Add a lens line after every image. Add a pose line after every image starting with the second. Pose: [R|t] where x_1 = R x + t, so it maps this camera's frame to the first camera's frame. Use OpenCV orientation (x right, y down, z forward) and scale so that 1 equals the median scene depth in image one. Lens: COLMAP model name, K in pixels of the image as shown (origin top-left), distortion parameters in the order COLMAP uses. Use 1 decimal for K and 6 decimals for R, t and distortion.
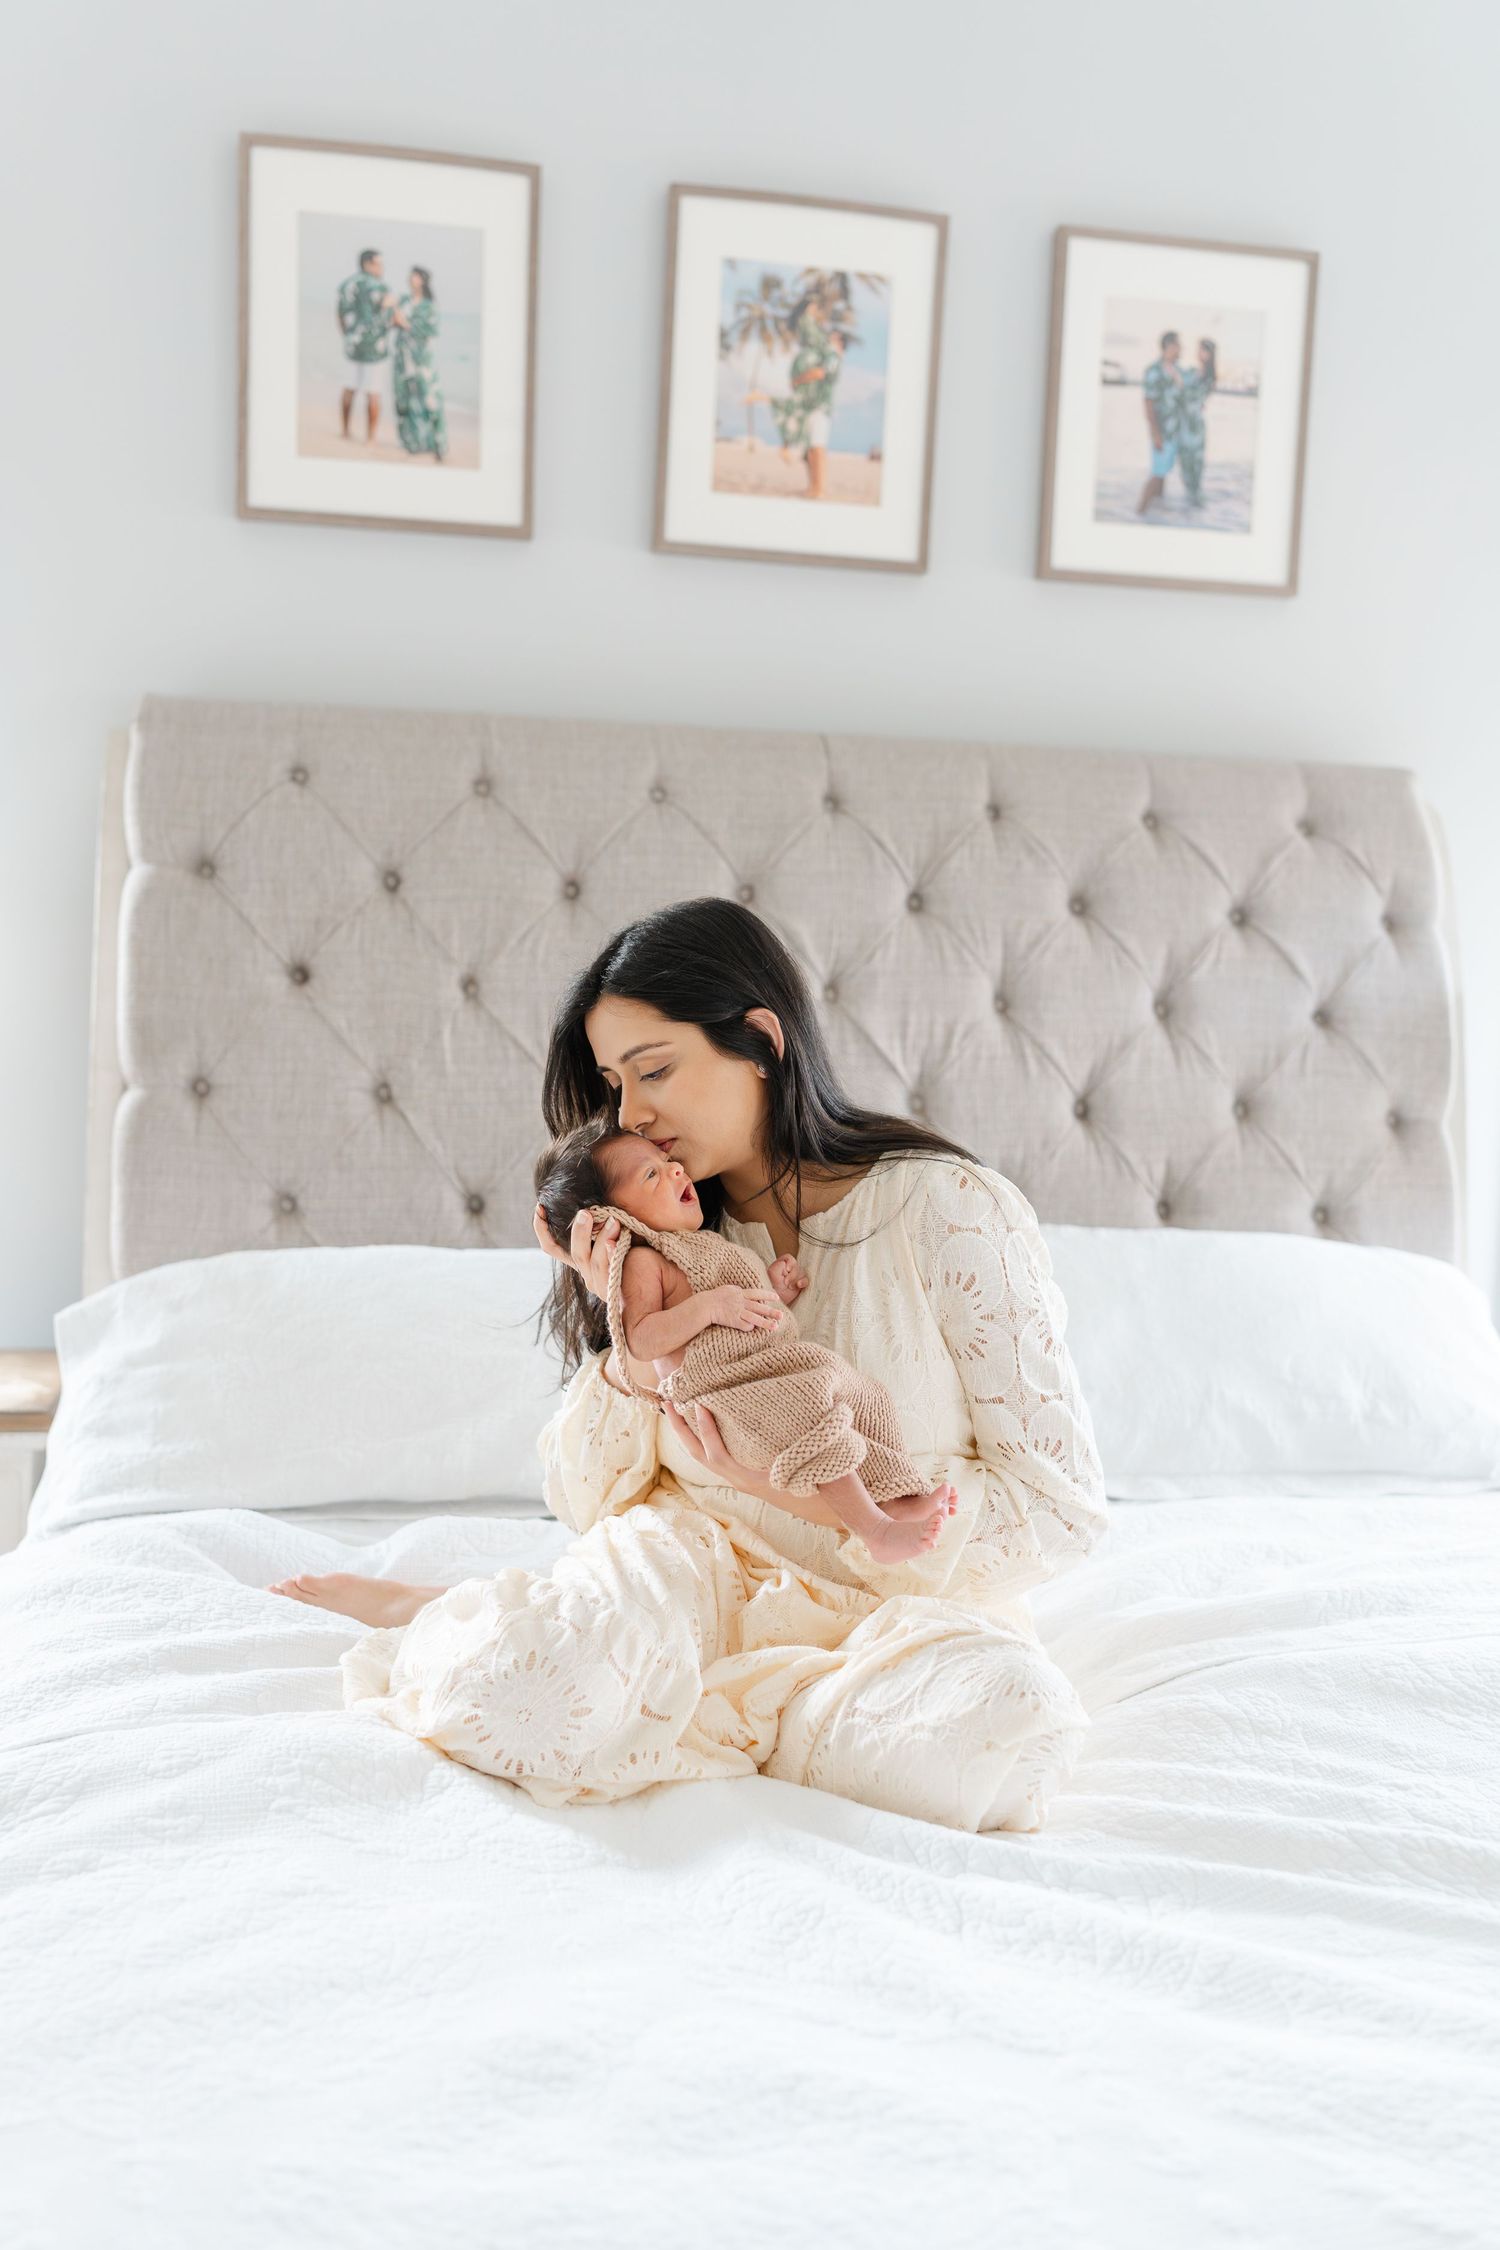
lens RADIAL K [[2131.5, 0, 744.3], [0, 2131.5, 1133.0], [0, 0, 1]] dist [-0.009672, 0.000000]
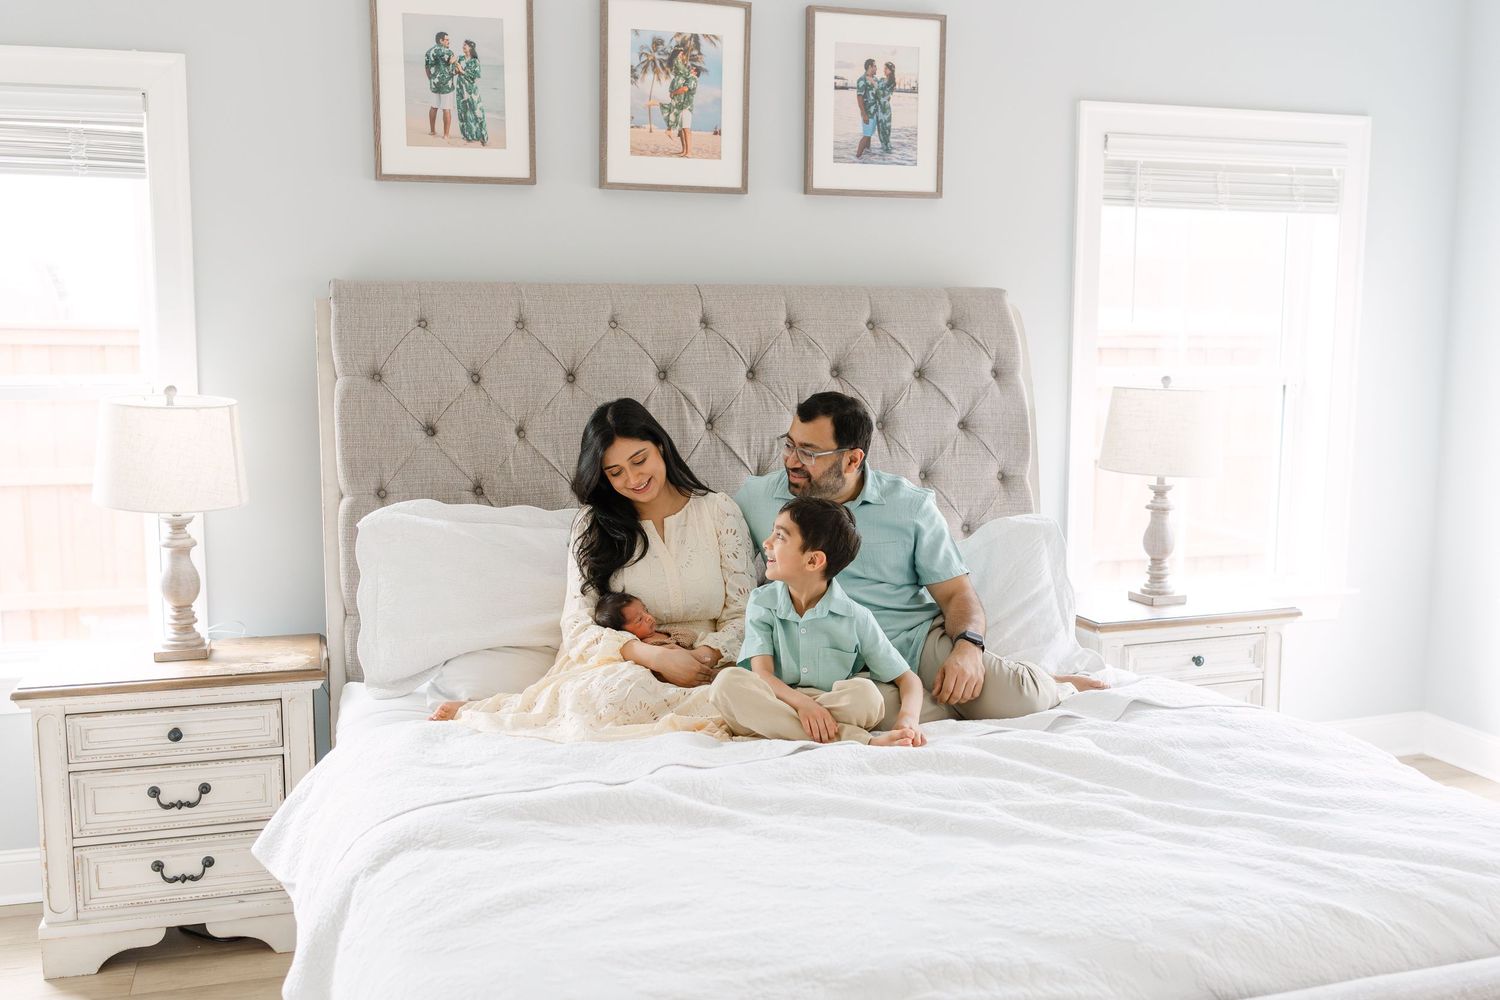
lens RADIAL K [[1421.0, 0, 751.5], [0, 1421.0, 496.6], [0, 0, 1]] dist [-0.009672, 0.000000]
pose [[0.993117, -0.047399, 0.107108, -0.058558], [0.043869, 0.998421, 0.035078, -0.043672], [-0.108602, -0.030138, 0.993628, -0.255042]]
